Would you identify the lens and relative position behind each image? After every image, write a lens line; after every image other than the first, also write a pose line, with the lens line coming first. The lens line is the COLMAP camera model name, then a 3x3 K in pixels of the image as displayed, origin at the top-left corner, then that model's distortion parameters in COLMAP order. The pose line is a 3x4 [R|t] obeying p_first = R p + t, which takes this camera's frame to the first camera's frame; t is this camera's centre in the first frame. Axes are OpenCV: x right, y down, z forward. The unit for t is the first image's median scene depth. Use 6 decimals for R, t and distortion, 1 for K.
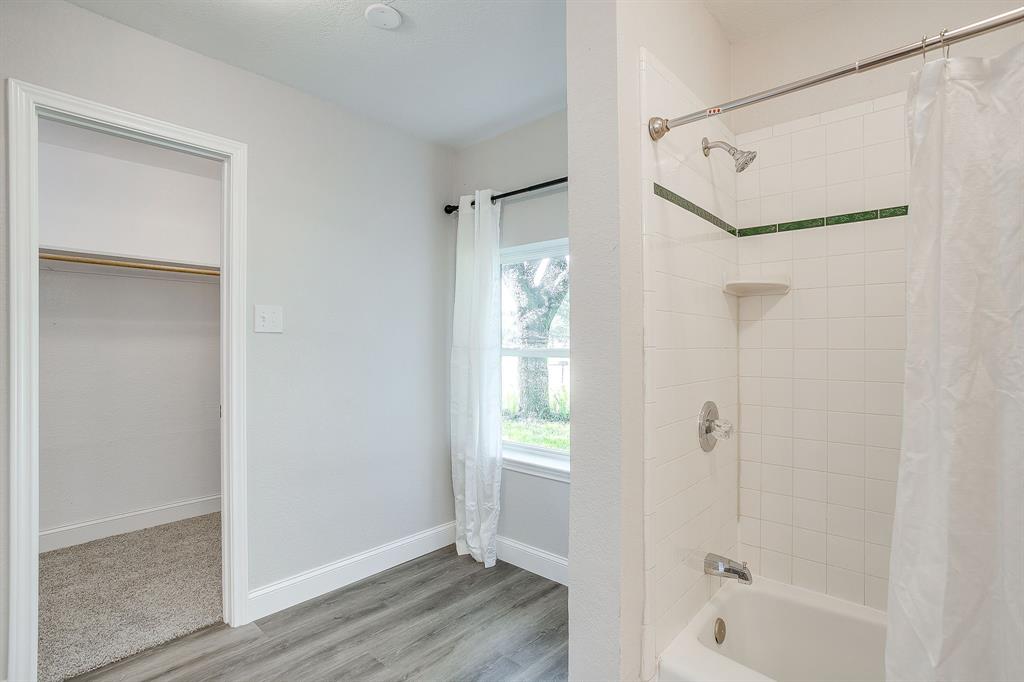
lens RADIAL K [[494.5, 0, 504.7], [0, 494.5, 338.0], [0, 0, 1]] dist [-0.028161, 0.012408]
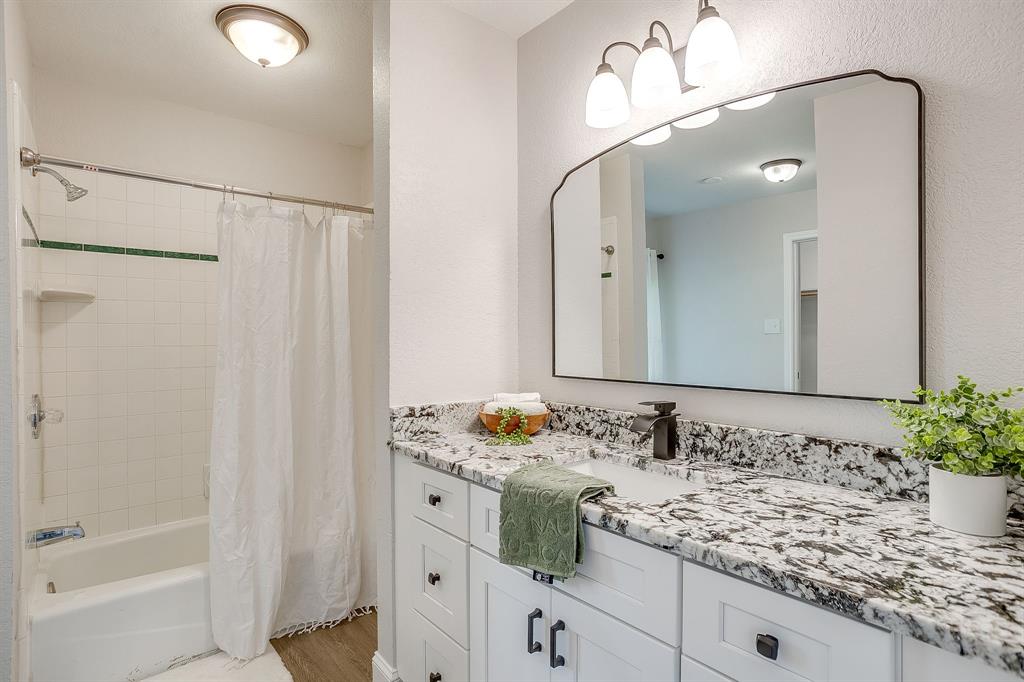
lens RADIAL K [[513.7, 0, 511.2], [0, 513.7, 335.7], [0, 0, 1]] dist [-0.036457, 0.012508]
pose [[0.141765, -0.000008, 0.989900, -0.589746], [-0.001657, 0.999999, 0.000245, -0.009603], [-0.989899, -0.001675, 0.141765, -0.250845]]
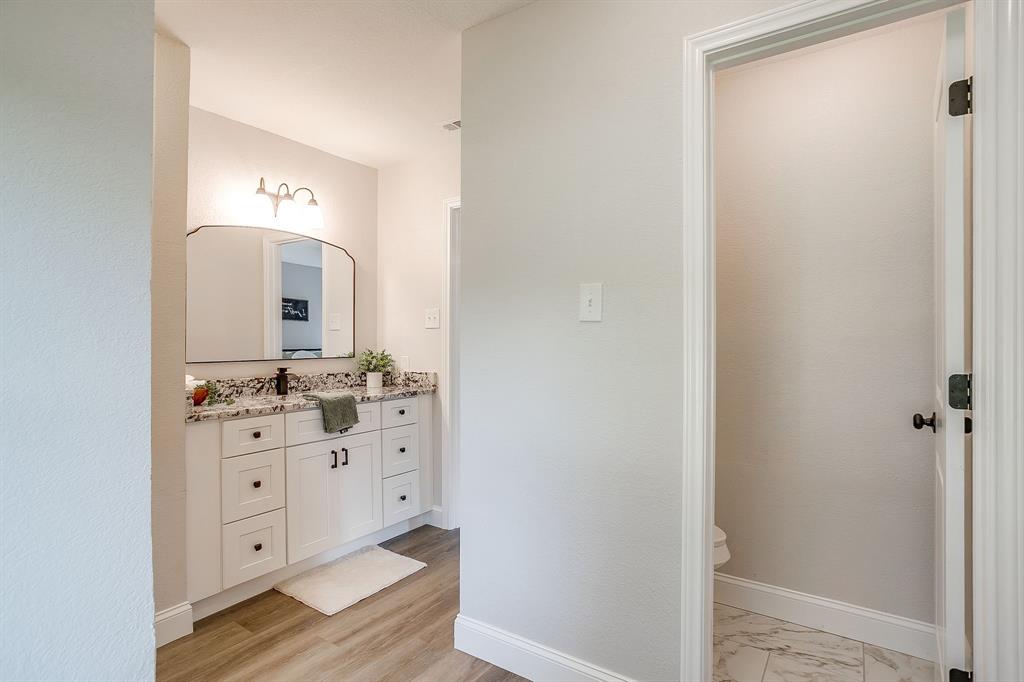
lens RADIAL K [[513.7, 0, 510.0], [0, 513.7, 342.4], [0, 0, 1]] dist [-0.036457, 0.012508]
pose [[-0.988263, -0.002799, -0.152733, -0.217594], [-0.001613, 0.999968, -0.007894, 0.026662], [0.152751, -0.007555, -0.988236, 1.471733]]
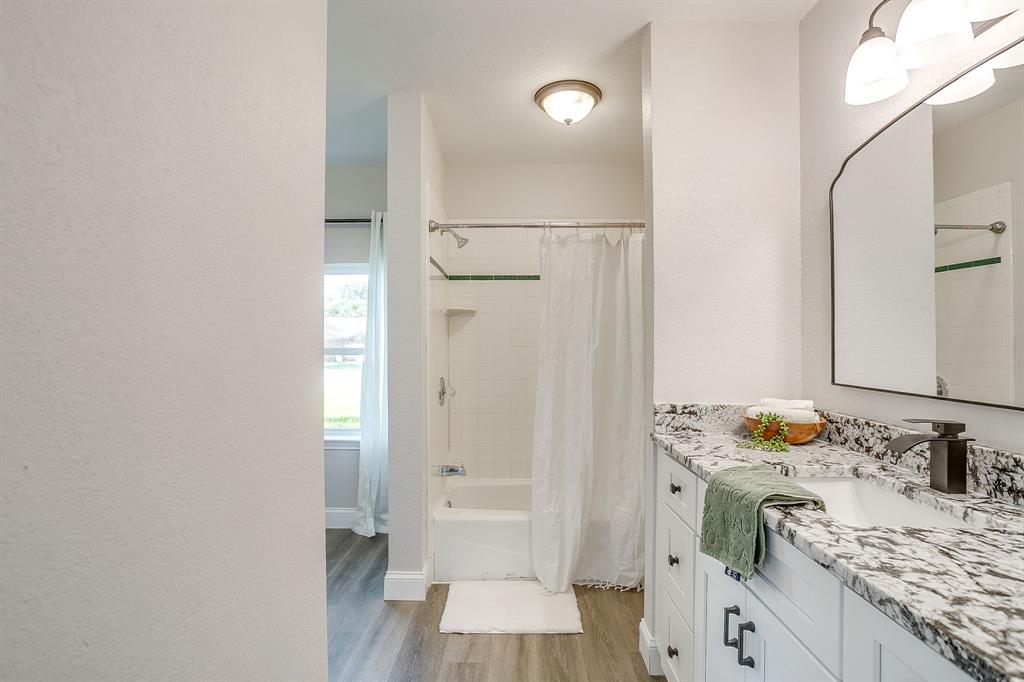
lens RADIAL K [[494.5, 0, 515.9], [0, 494.5, 337.4], [0, 0, 1]] dist [-0.028161, 0.012408]
pose [[0.737379, 0.003018, 0.675473, -0.587183], [-0.003036, 0.999995, -0.001154, -0.011048], [-0.675473, -0.001200, 0.737384, -0.473130]]
